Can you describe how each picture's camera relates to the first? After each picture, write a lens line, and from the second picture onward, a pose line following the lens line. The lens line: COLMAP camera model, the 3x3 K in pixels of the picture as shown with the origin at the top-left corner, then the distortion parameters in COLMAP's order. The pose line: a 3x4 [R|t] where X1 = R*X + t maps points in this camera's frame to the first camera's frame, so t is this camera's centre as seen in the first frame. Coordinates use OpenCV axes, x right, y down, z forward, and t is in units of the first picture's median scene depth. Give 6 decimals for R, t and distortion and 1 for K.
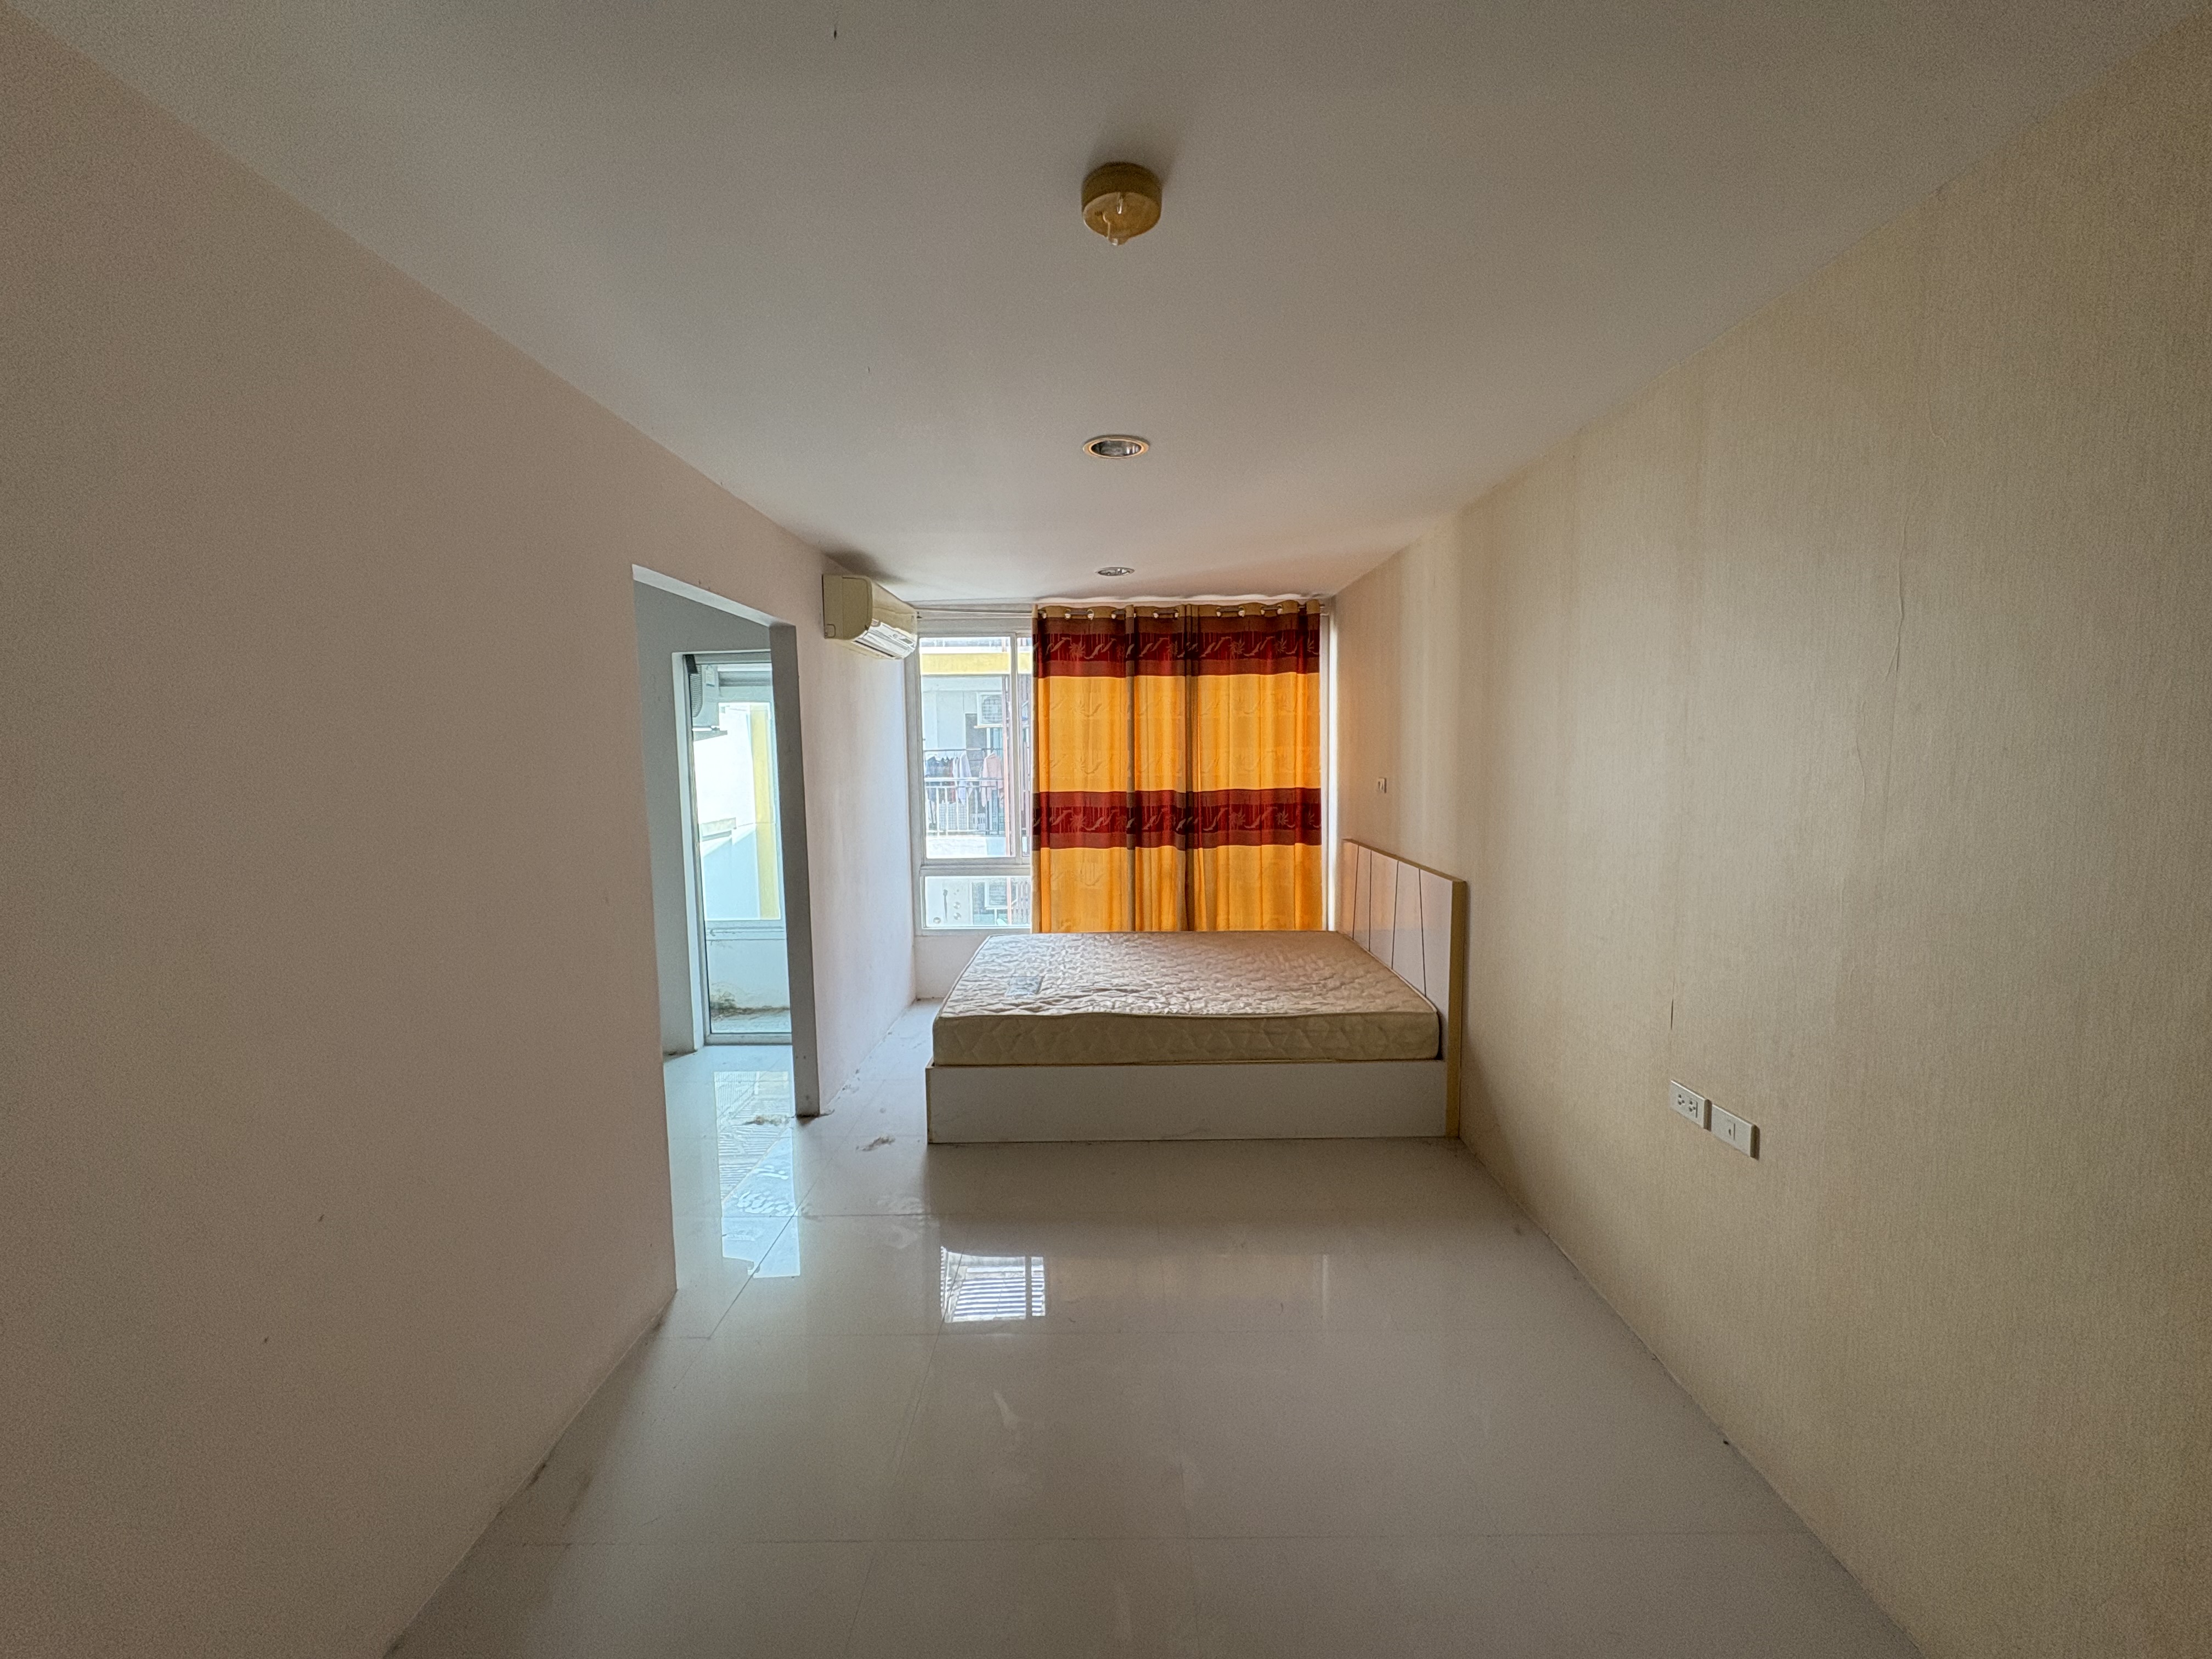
lens RADIAL K [[880.9, 0, 1113.3], [0, 880.9, 833.0], [0, 0, 1]] dist [-0.001641, -0.000232]
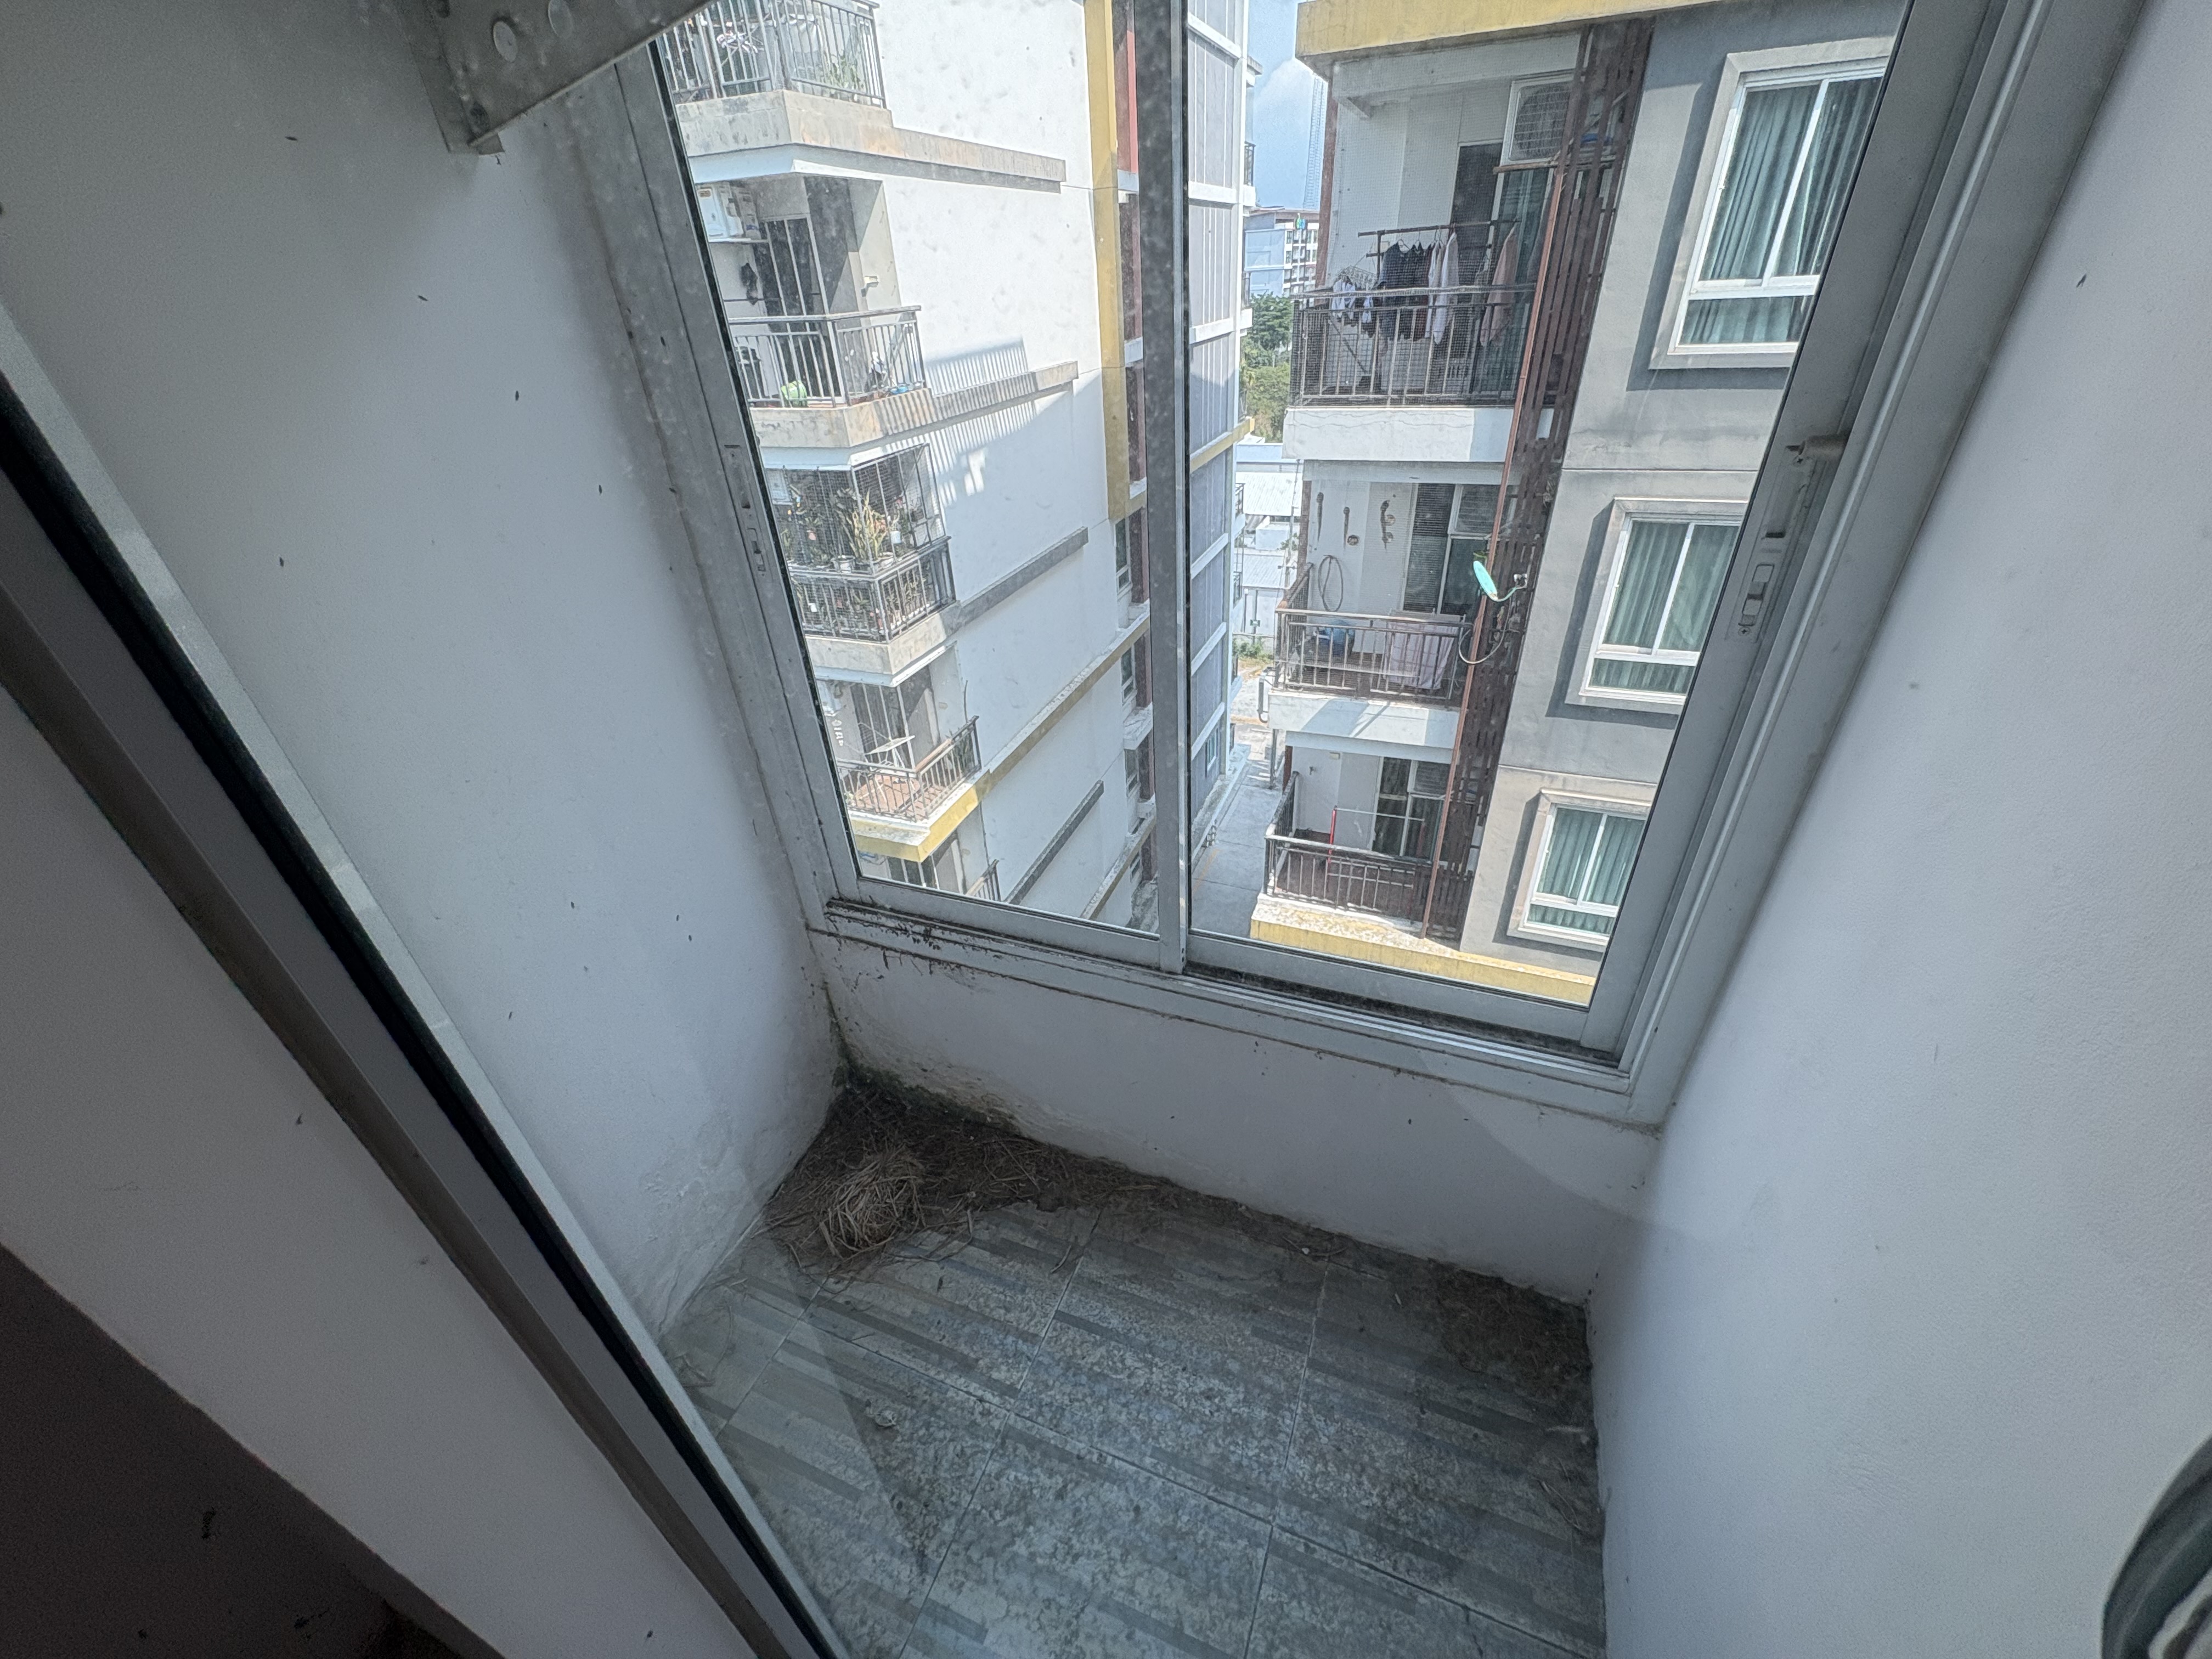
lens RADIAL K [[880.9, 0, 1104.8], [0, 880.9, 832.7], [0, 0, 1]] dist [-0.001641, -0.000232]
pose [[0.928699, 0.159728, -0.334670, -0.128473], [0.020684, 0.878765, 0.476806, -0.029085], [0.370256, -0.449731, 0.812805, 0.307845]]
